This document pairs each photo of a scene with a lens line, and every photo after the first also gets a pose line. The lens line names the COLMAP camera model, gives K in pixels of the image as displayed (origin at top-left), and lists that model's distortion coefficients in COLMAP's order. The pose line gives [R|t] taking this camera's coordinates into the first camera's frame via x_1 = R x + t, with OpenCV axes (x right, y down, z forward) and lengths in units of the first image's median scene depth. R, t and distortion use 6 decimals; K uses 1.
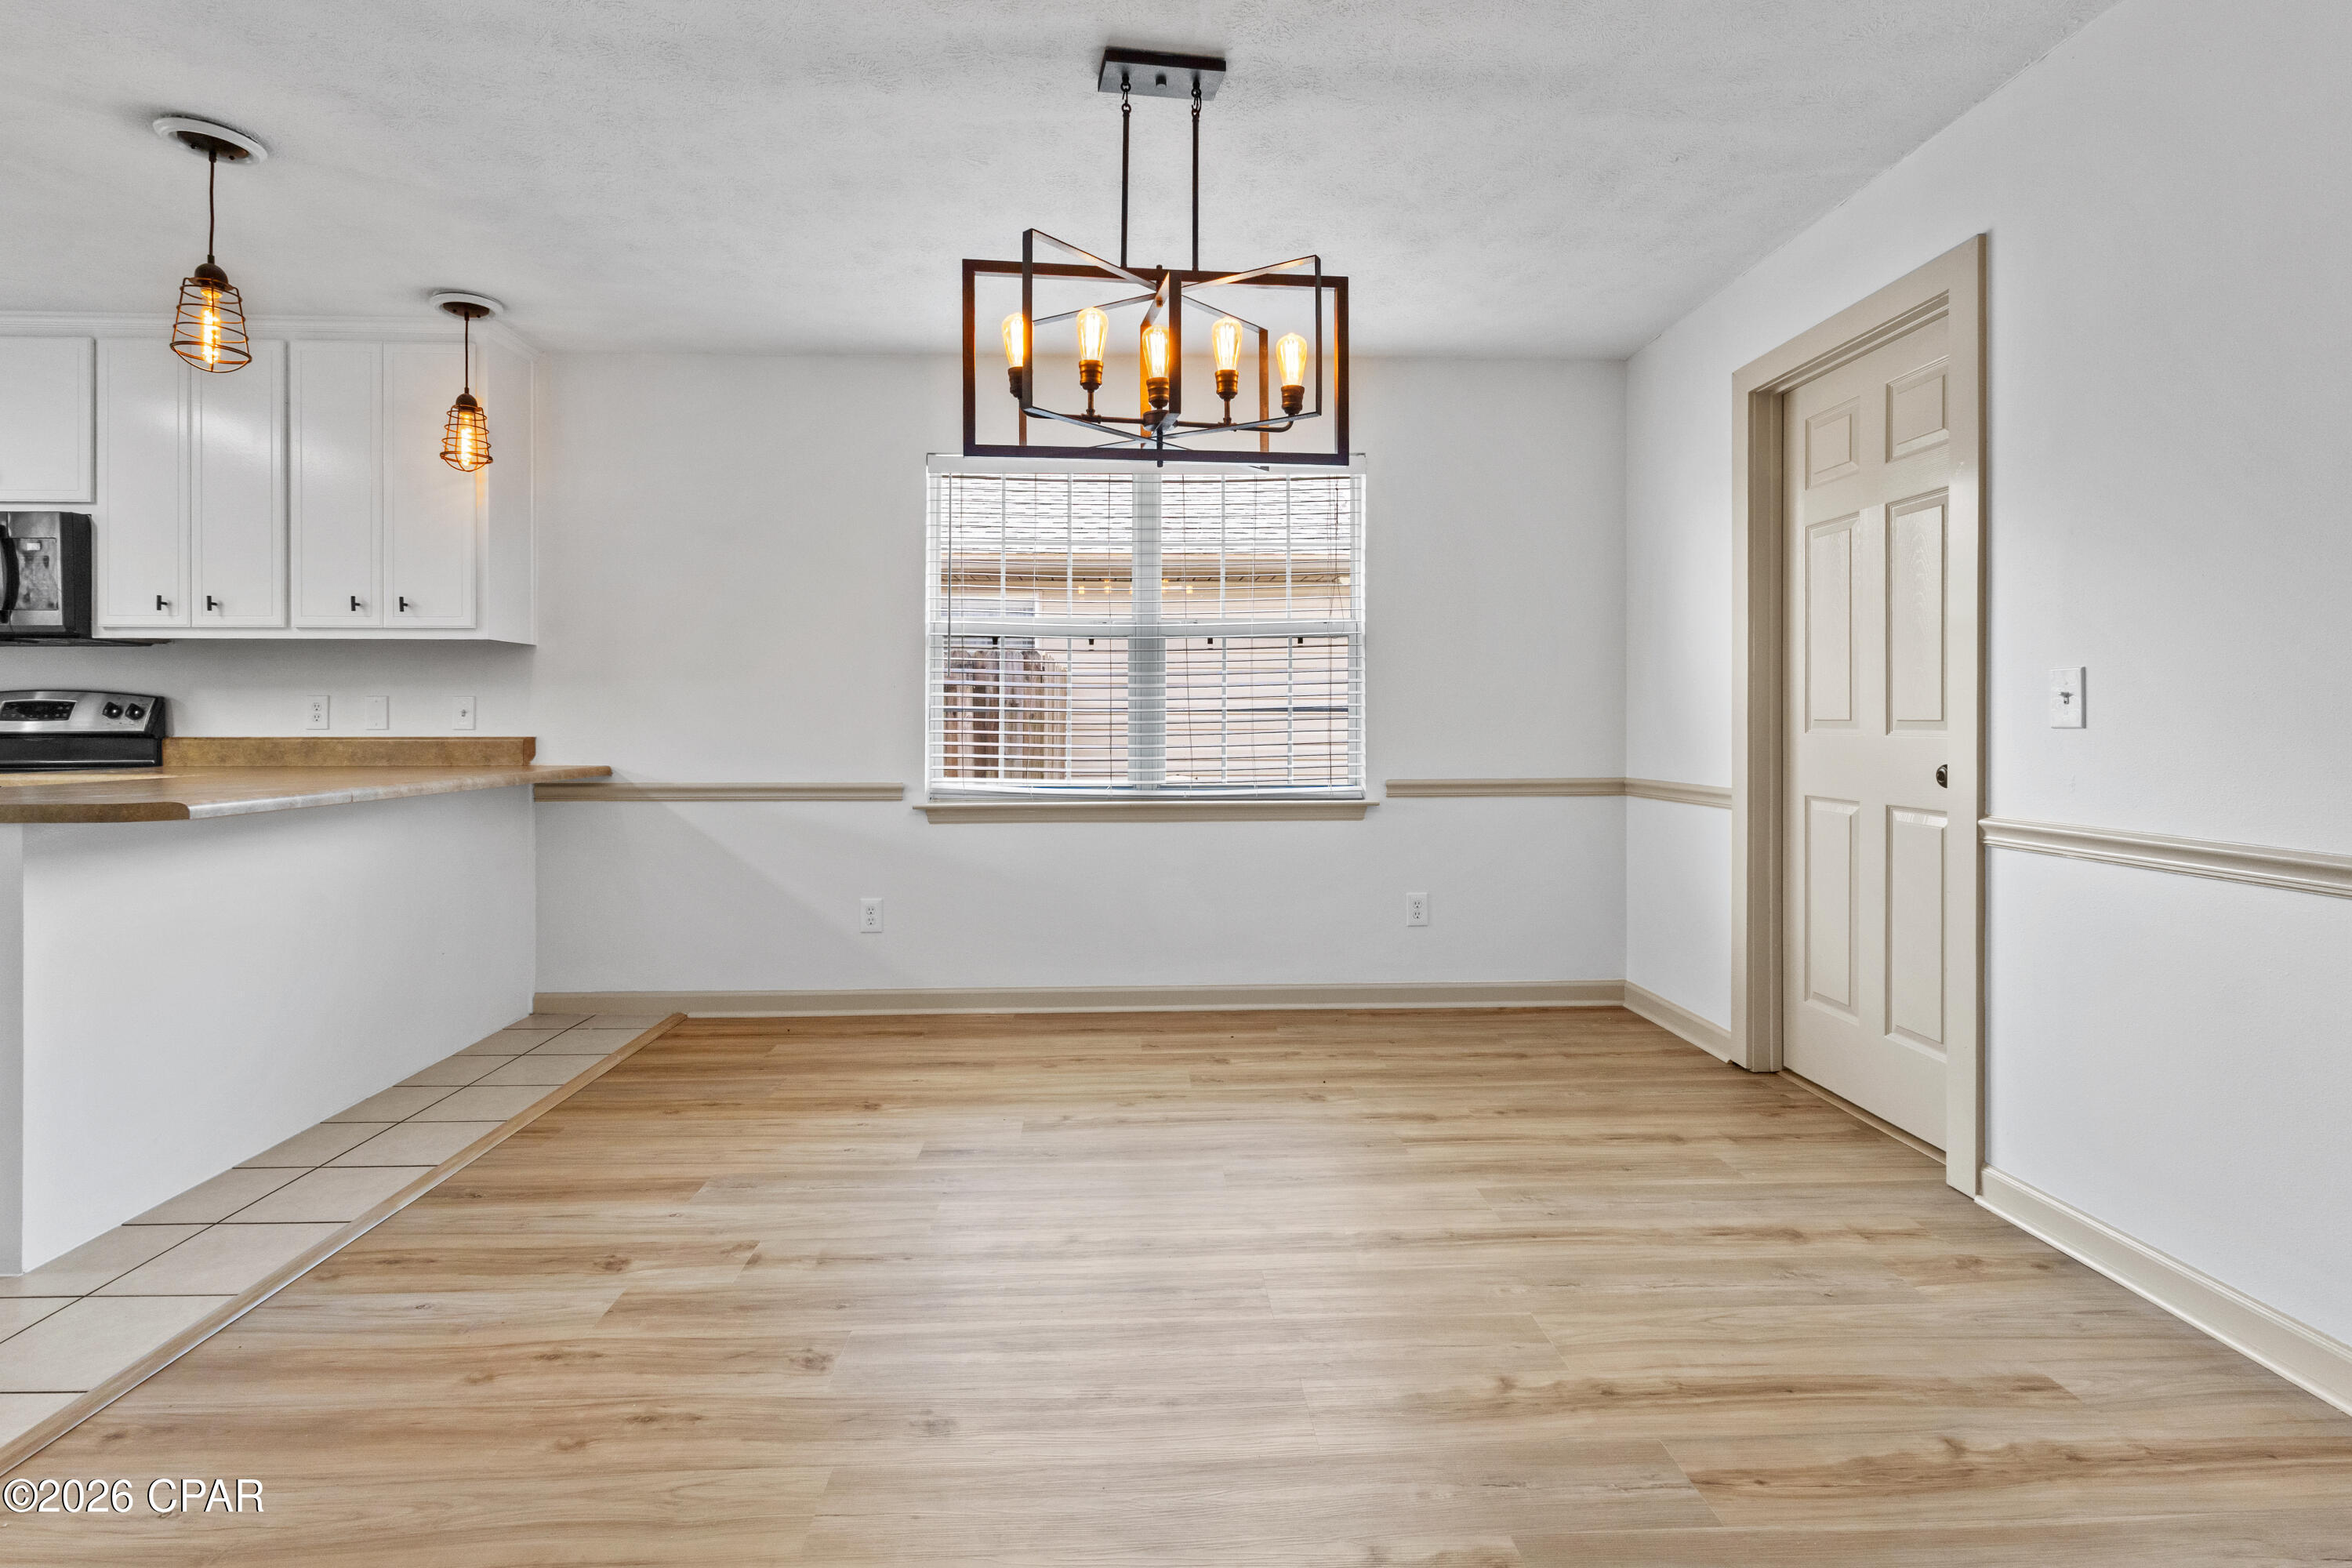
lens RADIAL K [[1108.1, 0, 1169.2], [0, 1108.1, 721.6], [0, 0, 1]] dist [0.002067, 0.000274]
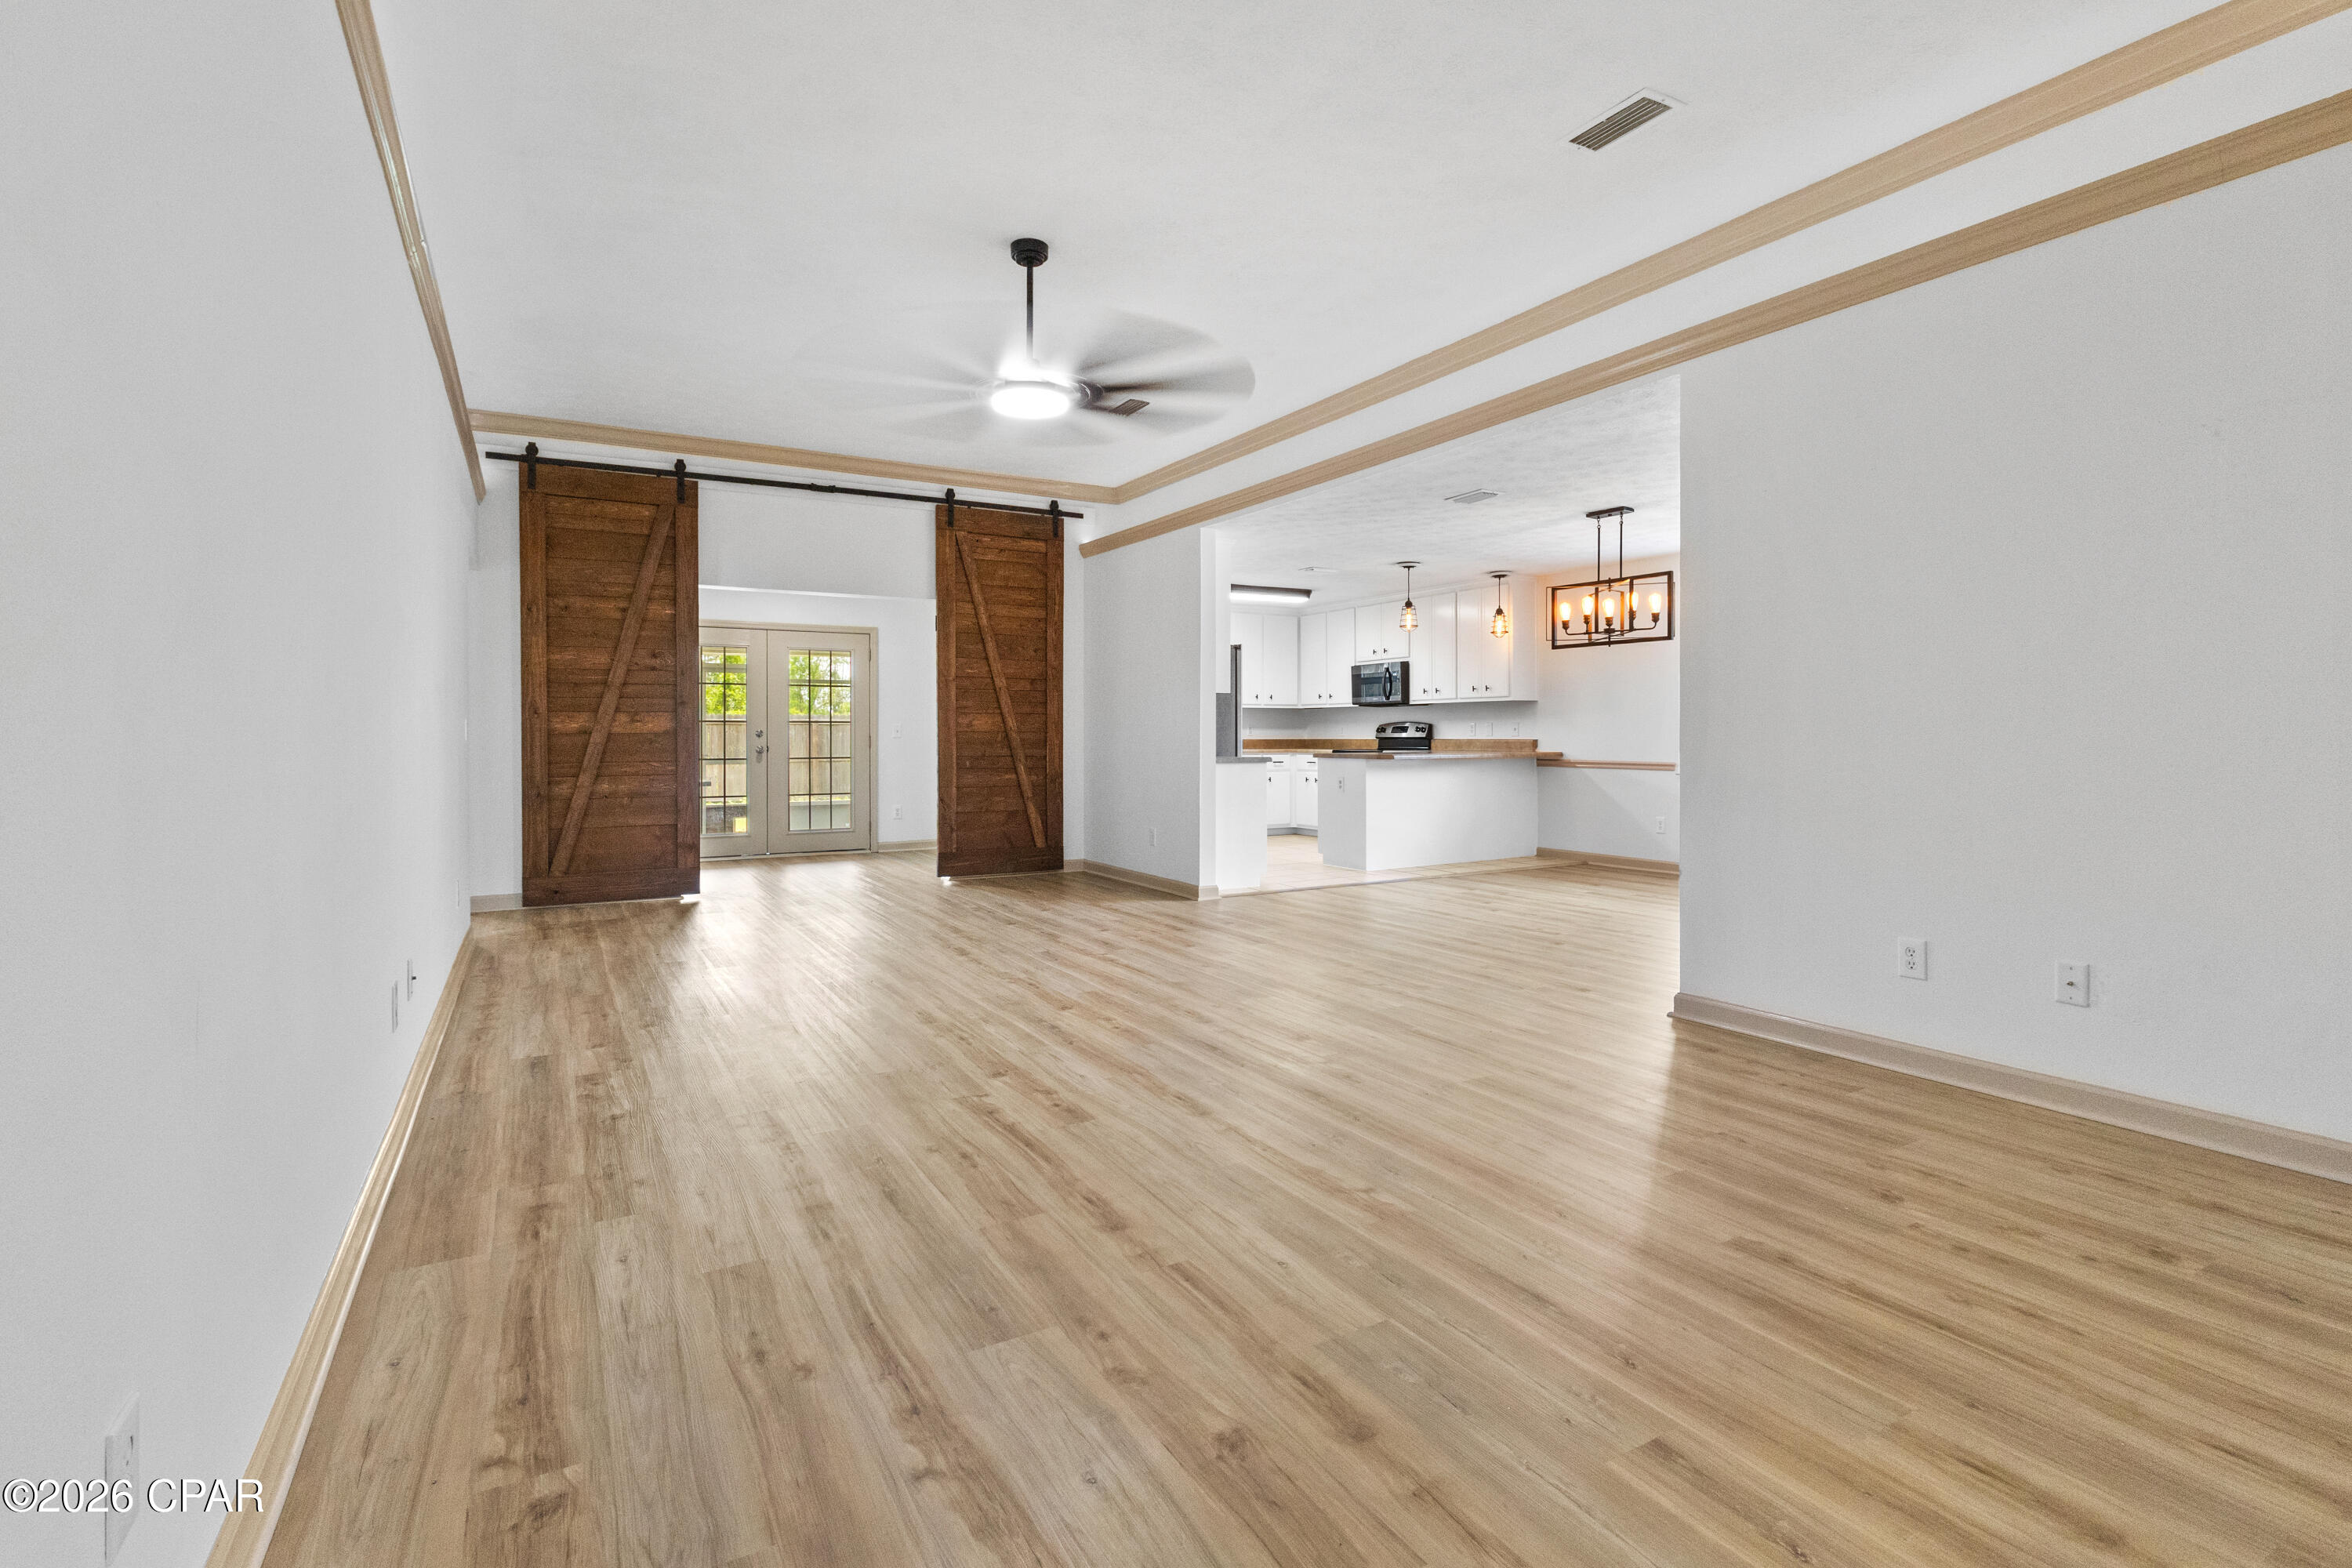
lens RADIAL K [[1108.1, 0, 1169.2], [0, 1108.1, 721.6], [0, 0, 1]] dist [0.002067, 0.000274]
pose [[0.459586, -0.011282, -0.888062, 1.284260], [0.005360, 0.999936, -0.009930, -0.005110], [0.888117, -0.000197, 0.459617, -0.864907]]
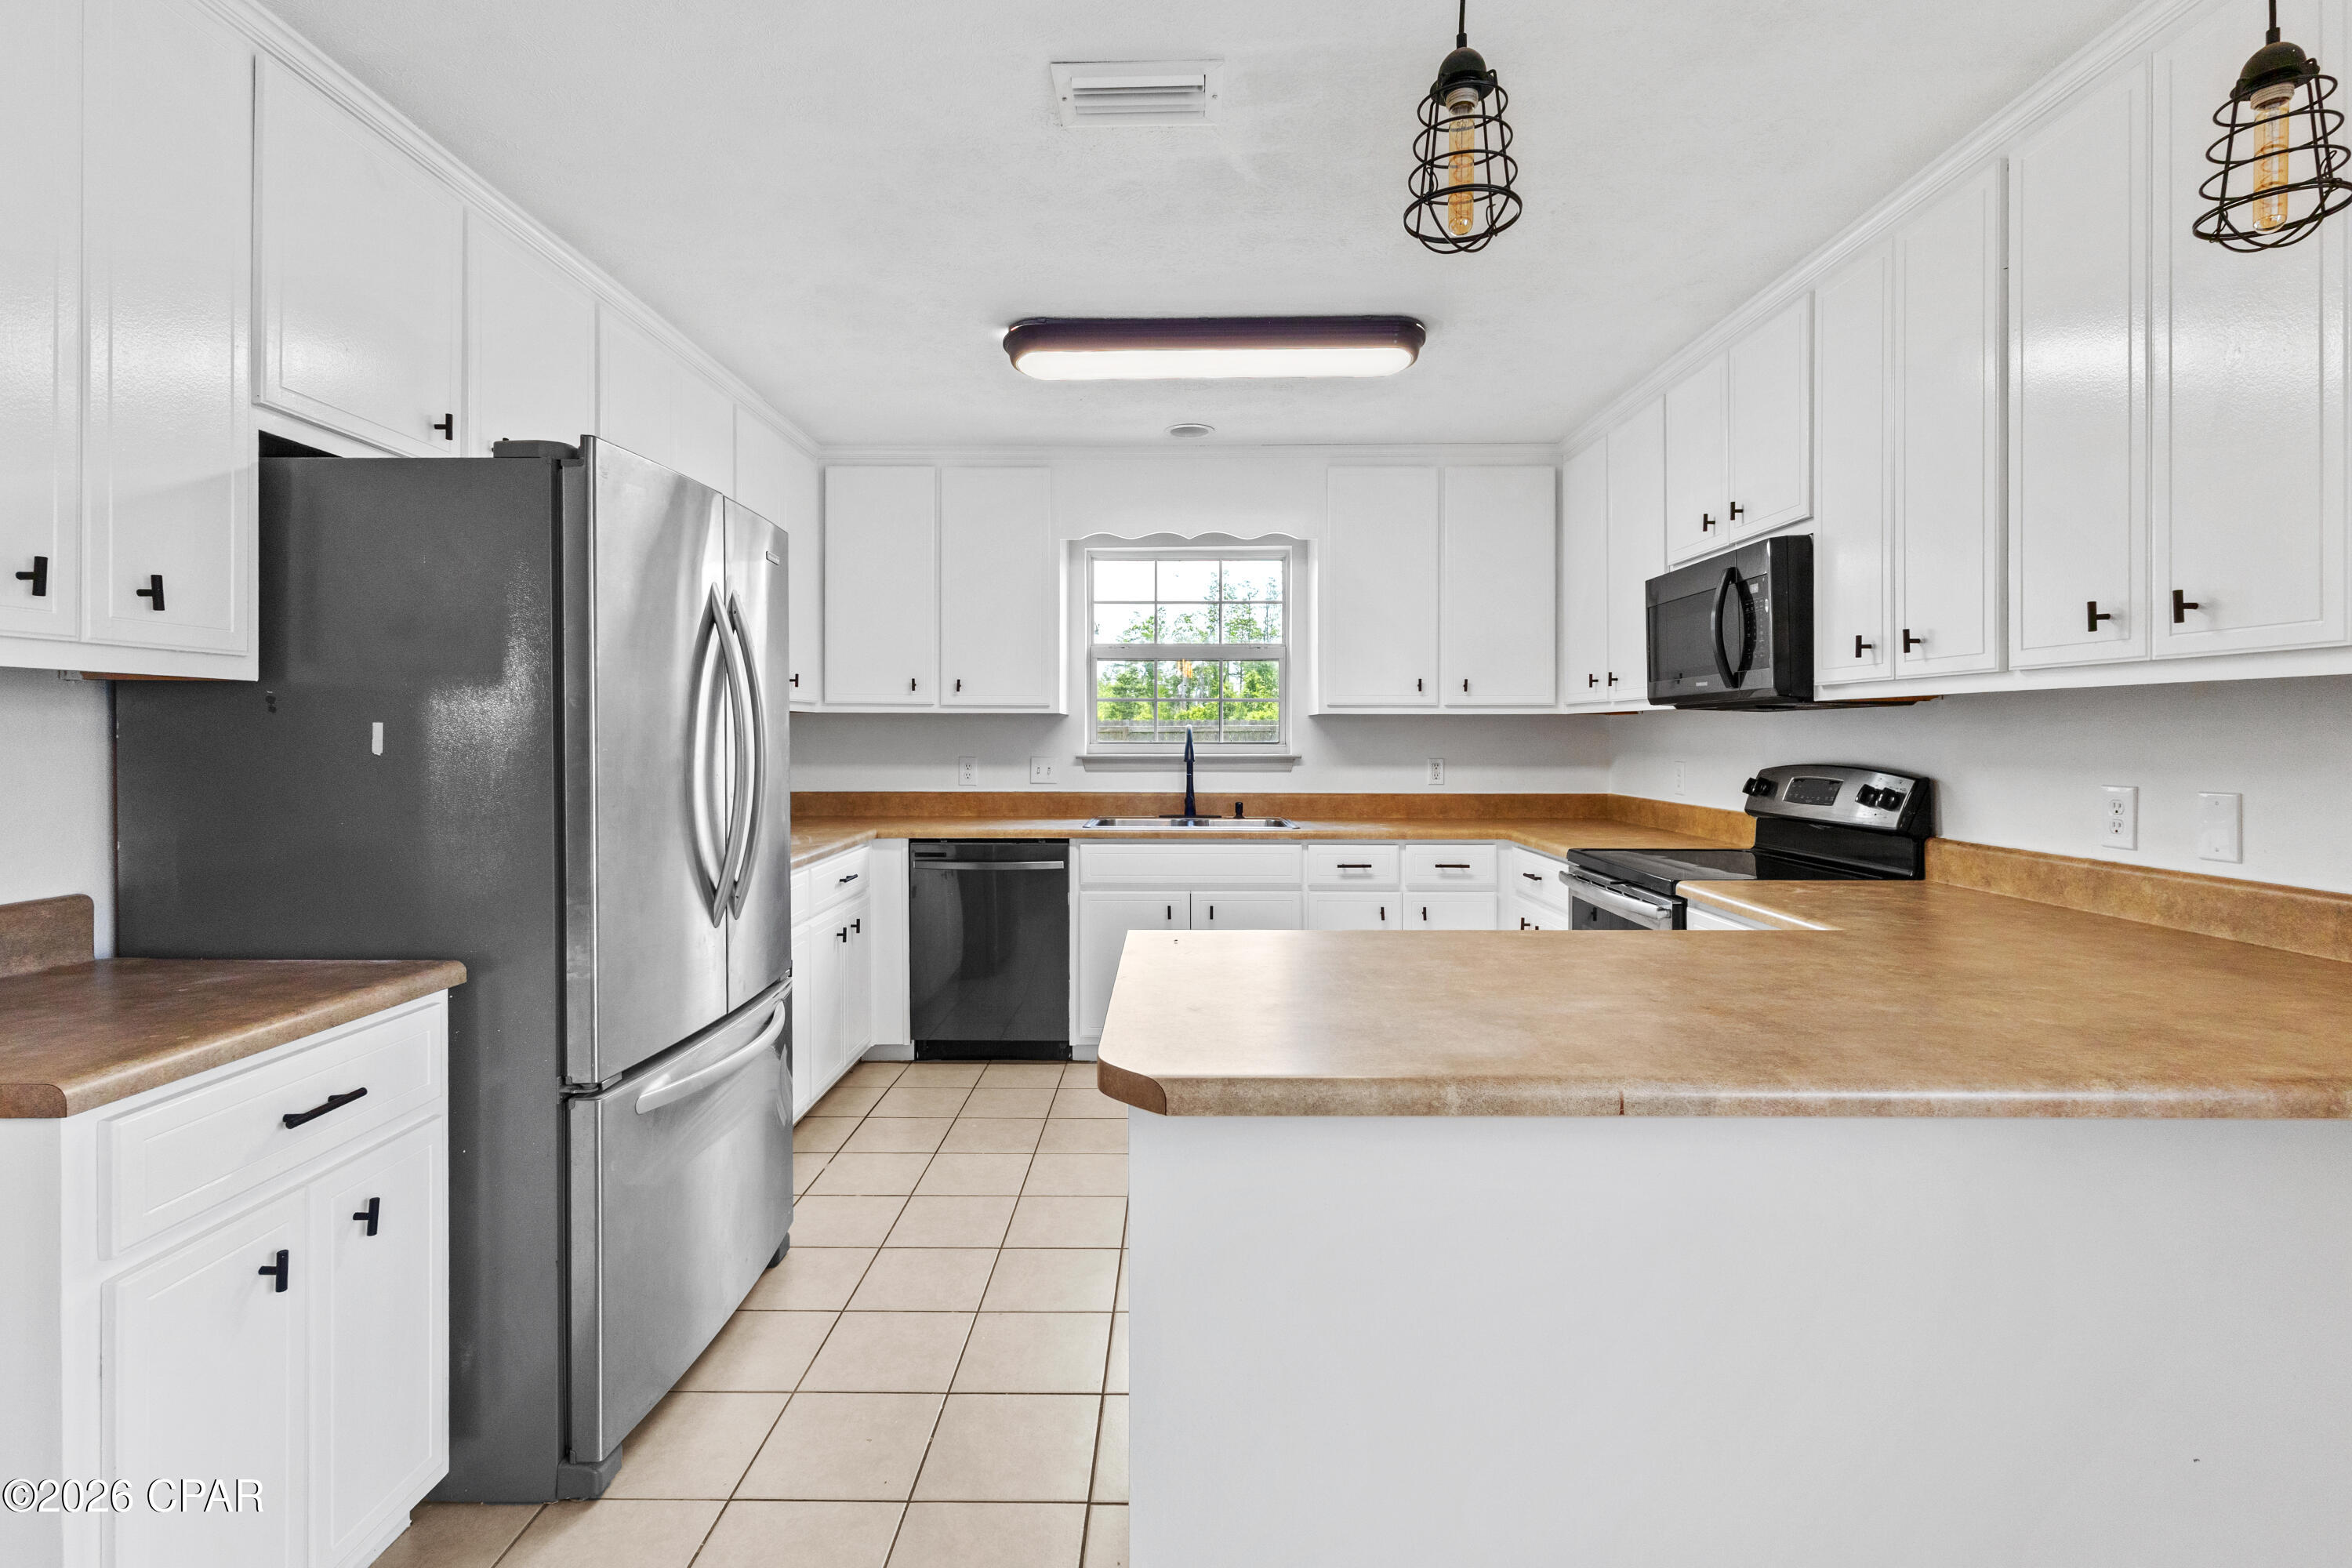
lens RADIAL K [[1106.4, 0, 1171.7], [0, 1106.4, 742.3], [0, 0, 1]] dist [0.010154, 0.000278]
pose [[-0.052905, 0.008007, -0.998567, -0.215936], [0.001701, 0.999967, 0.007928, -0.054694], [0.998598, -0.001279, -0.052917, 0.616143]]
